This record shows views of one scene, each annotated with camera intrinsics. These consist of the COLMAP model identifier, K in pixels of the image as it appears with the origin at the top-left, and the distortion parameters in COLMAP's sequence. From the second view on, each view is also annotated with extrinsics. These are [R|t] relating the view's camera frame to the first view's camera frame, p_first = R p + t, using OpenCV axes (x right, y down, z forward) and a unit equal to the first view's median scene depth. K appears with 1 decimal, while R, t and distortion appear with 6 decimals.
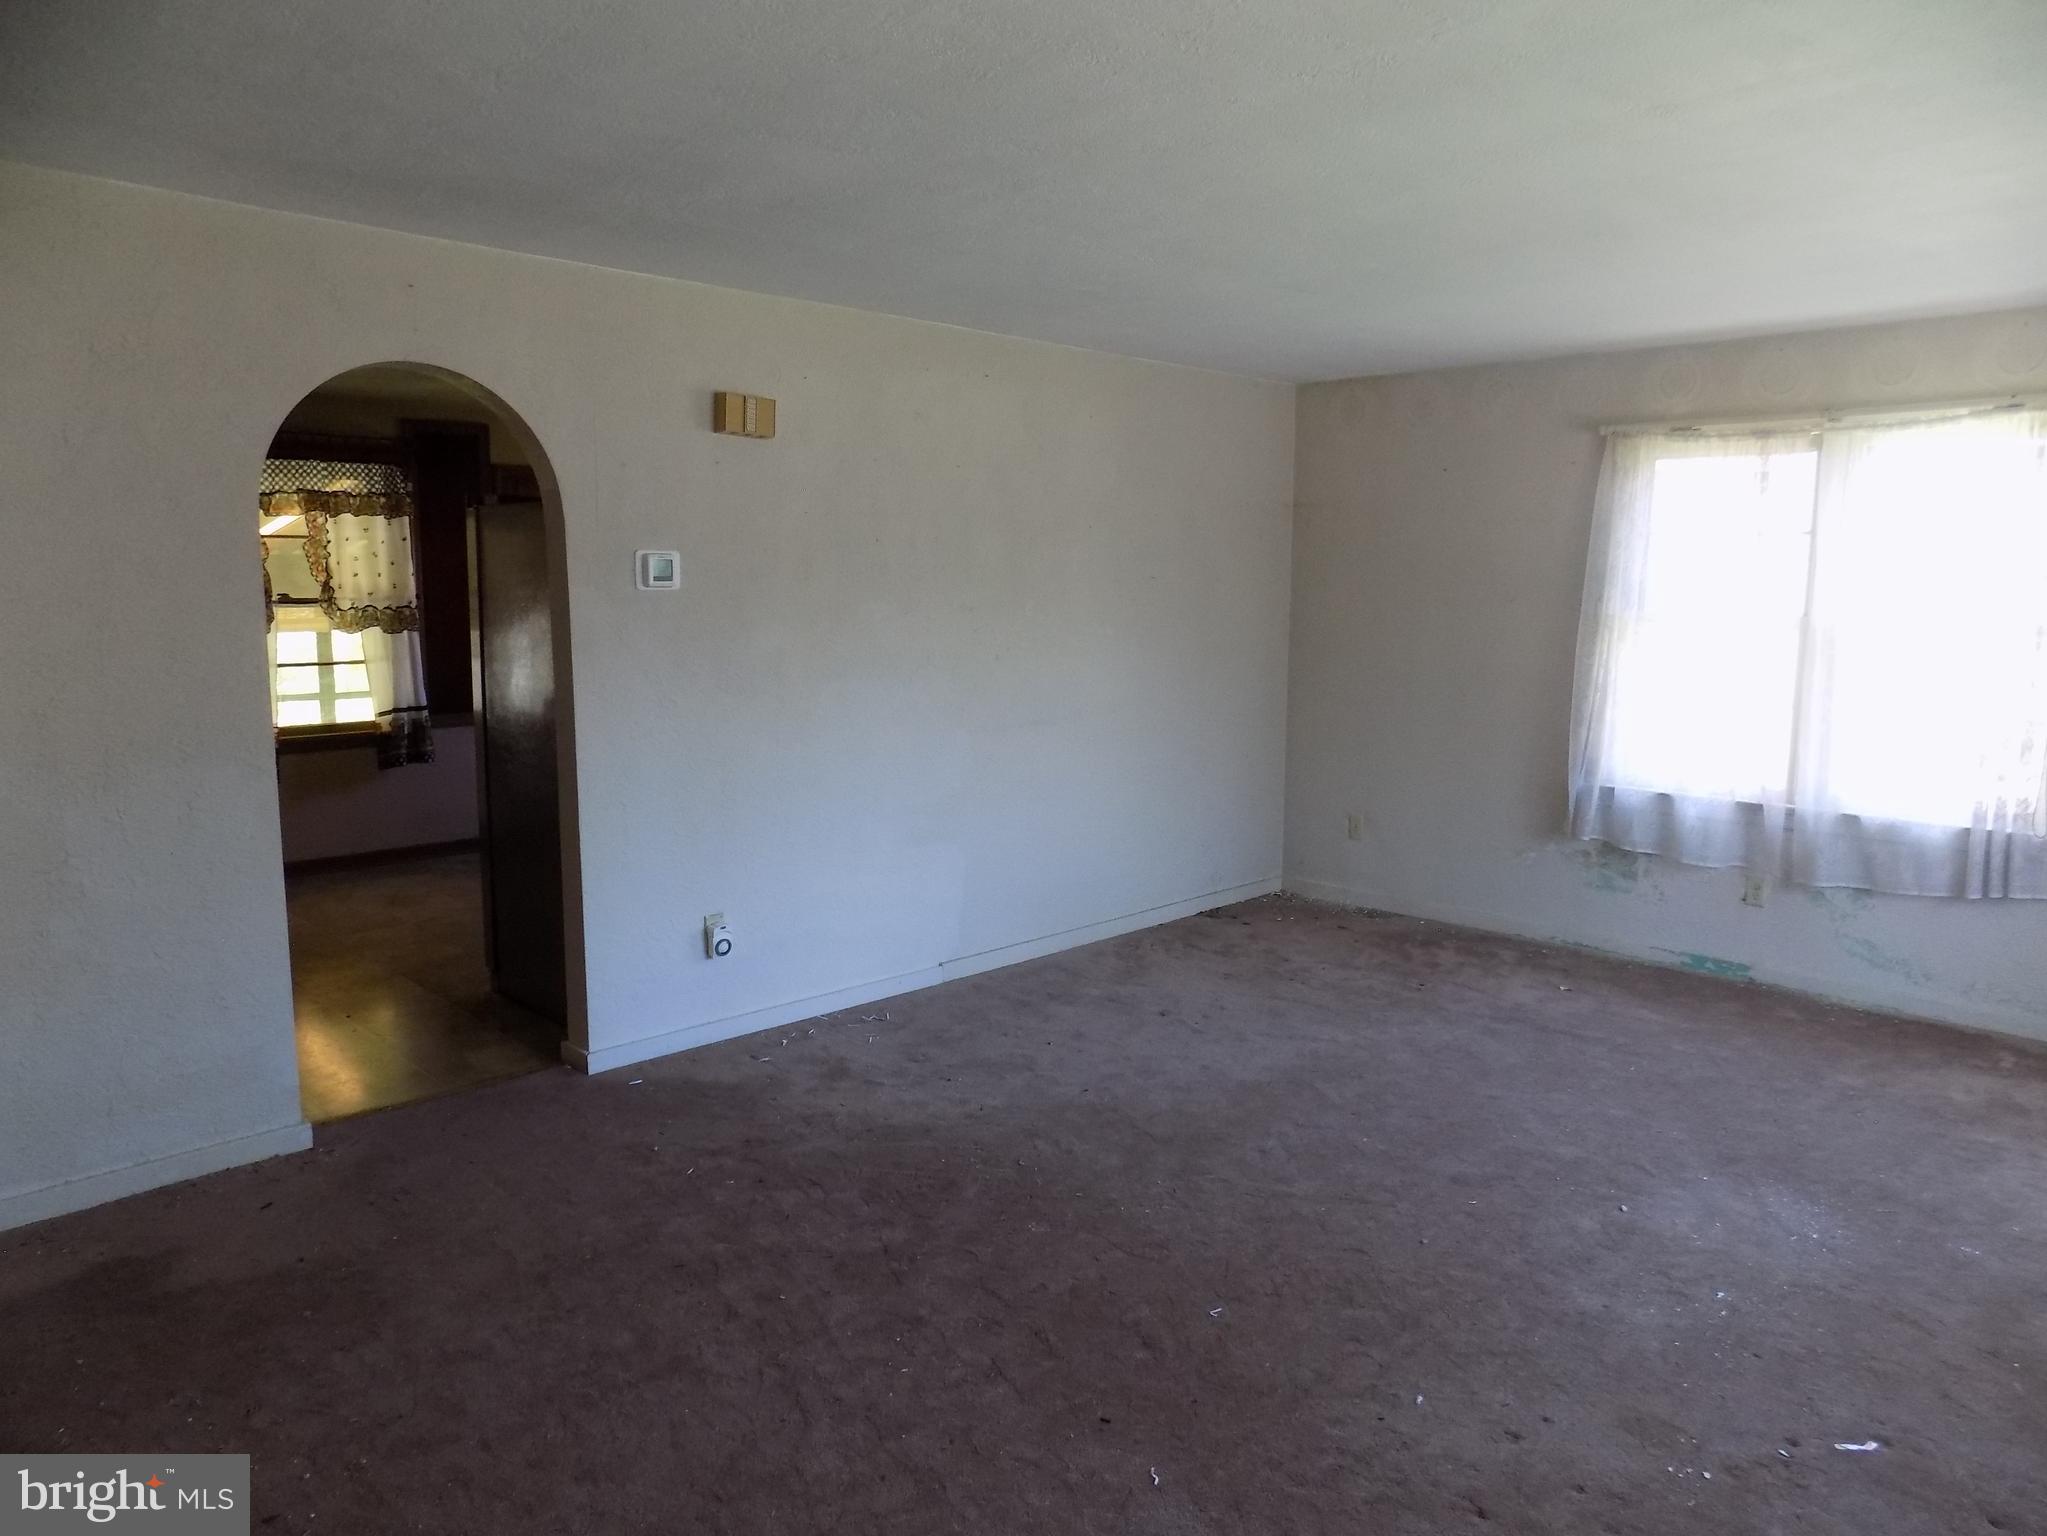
lens RADIAL K [[1391.7, 0, 1019.6], [0, 1391.7, 766.2], [0, 0, 1]] dist [-0.051953, 0.049548]
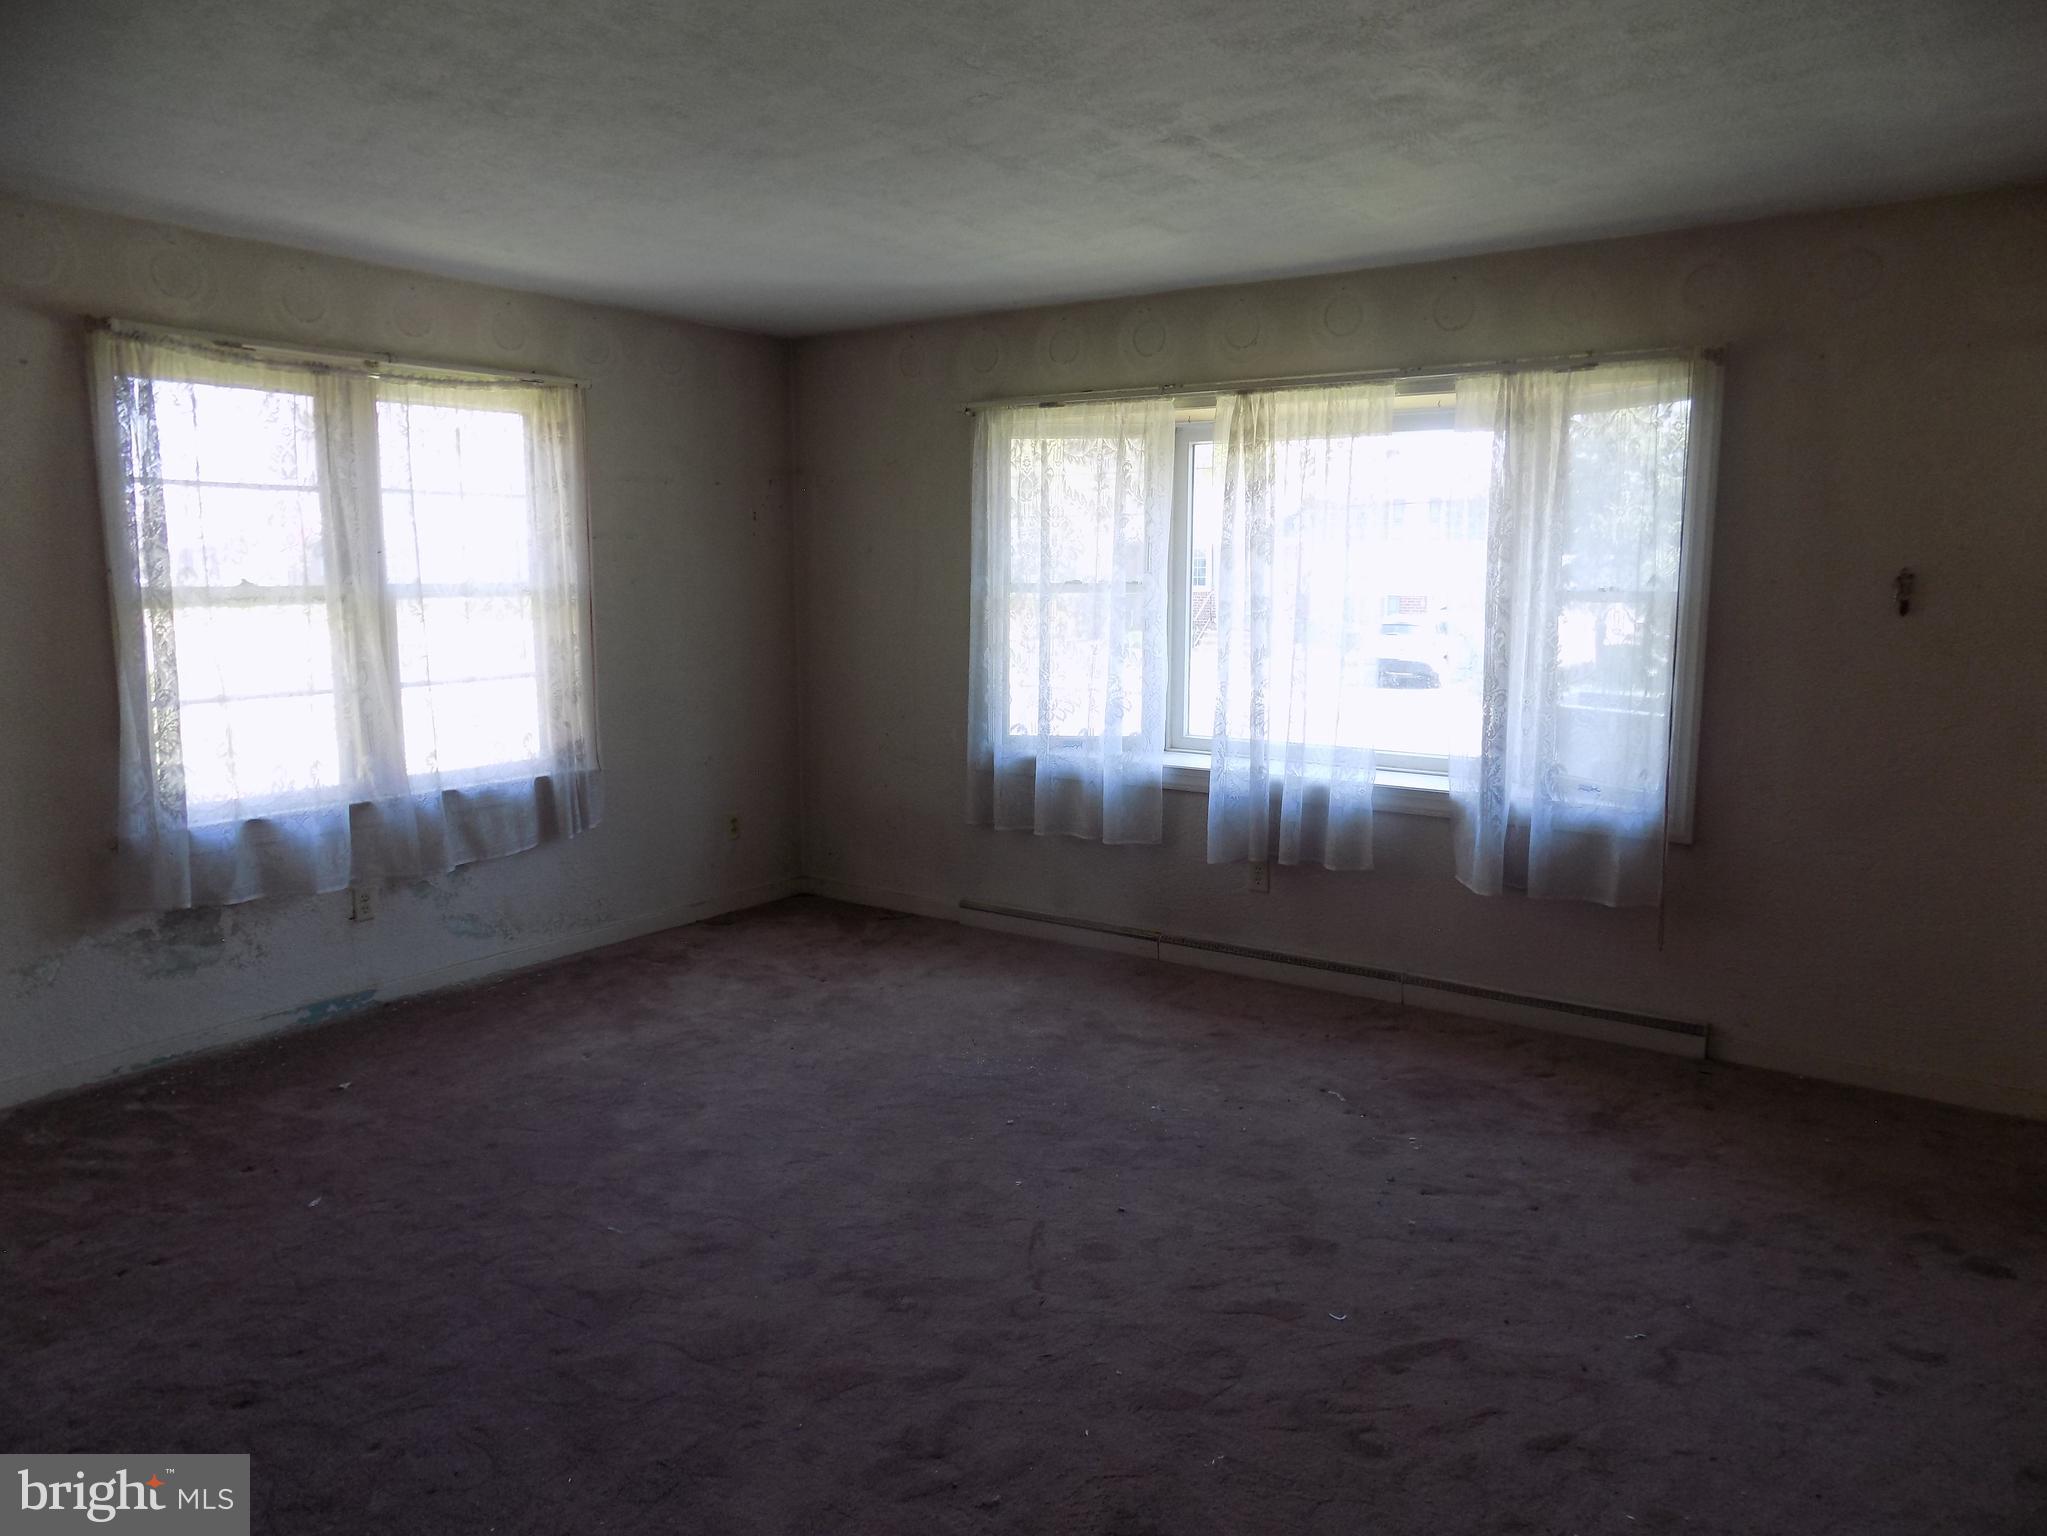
lens RADIAL K [[1391.7, 0, 1016.5], [0, 1391.7, 764.7], [0, 0, 1]] dist [-0.051953, 0.049548]
pose [[-0.198491, -0.143104, 0.969599, -0.366779], [0.136885, 0.975540, 0.172003, -0.085407], [-0.970497, 0.166864, -0.174047, 0.720668]]
